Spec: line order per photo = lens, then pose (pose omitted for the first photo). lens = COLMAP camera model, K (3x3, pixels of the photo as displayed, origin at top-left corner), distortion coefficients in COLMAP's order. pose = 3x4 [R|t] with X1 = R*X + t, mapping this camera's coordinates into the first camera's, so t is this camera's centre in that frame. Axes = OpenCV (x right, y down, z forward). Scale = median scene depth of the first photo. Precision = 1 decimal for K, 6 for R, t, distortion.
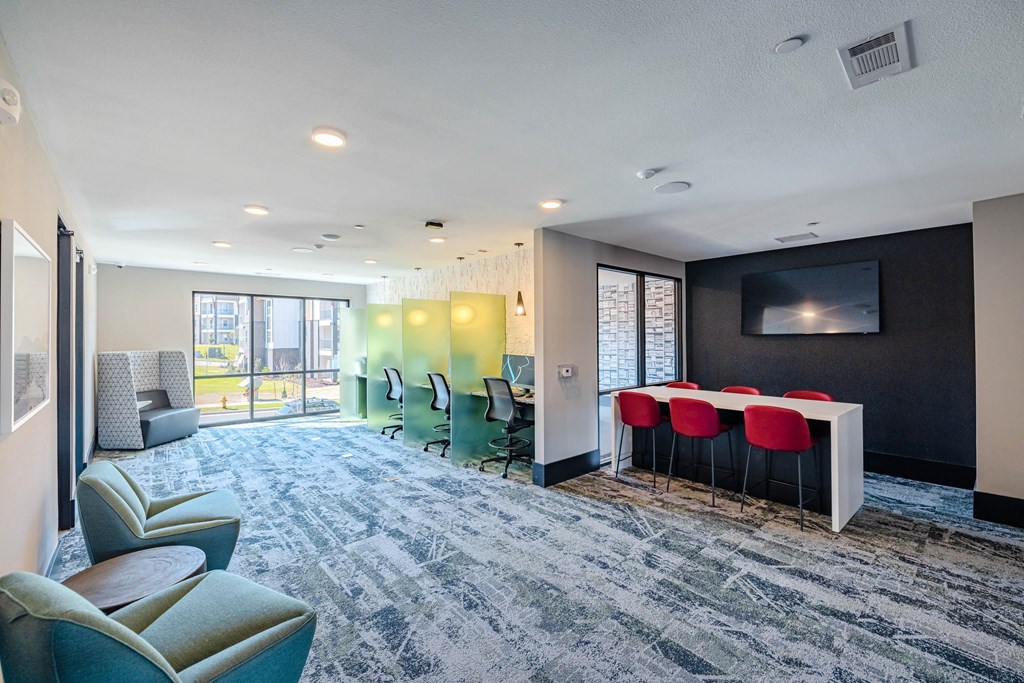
lens RADIAL K [[432.8, 0, 508.8], [0, 432.8, 341.1], [0, 0, 1]] dist [-0.026205, -0.000243]
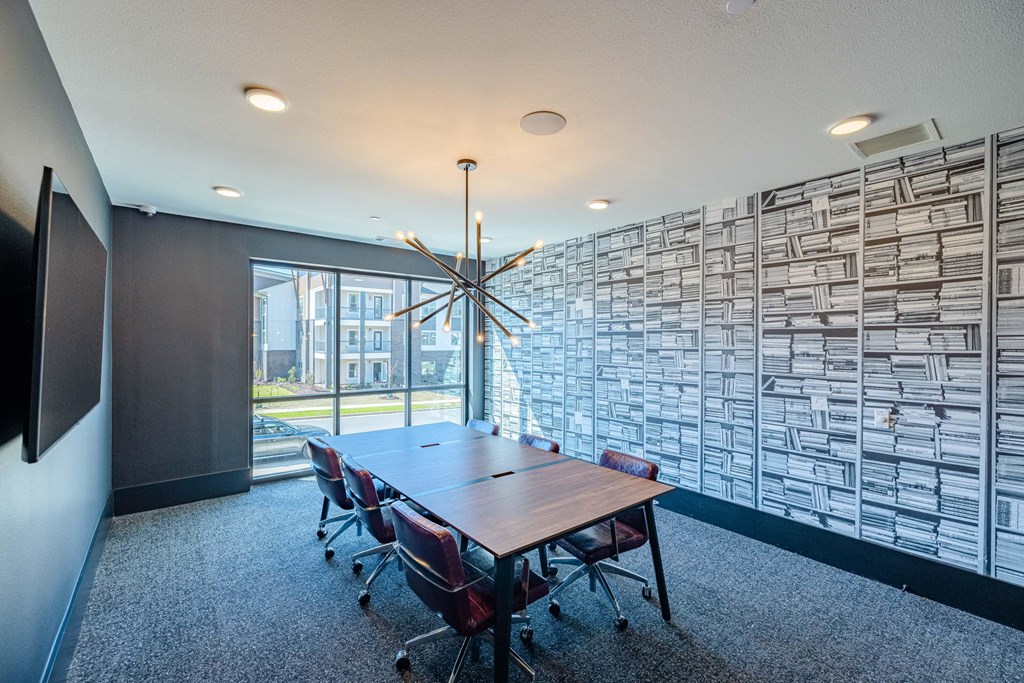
lens RADIAL K [[432.8, 0, 508.8], [0, 432.8, 341.1], [0, 0, 1]] dist [-0.026205, -0.000243]
pose [[0.998630, 0.009456, -0.051471, 0.098157], [-0.009867, 0.999921, -0.007738, -0.004069], [0.051394, 0.008235, 0.998645, 0.612058]]
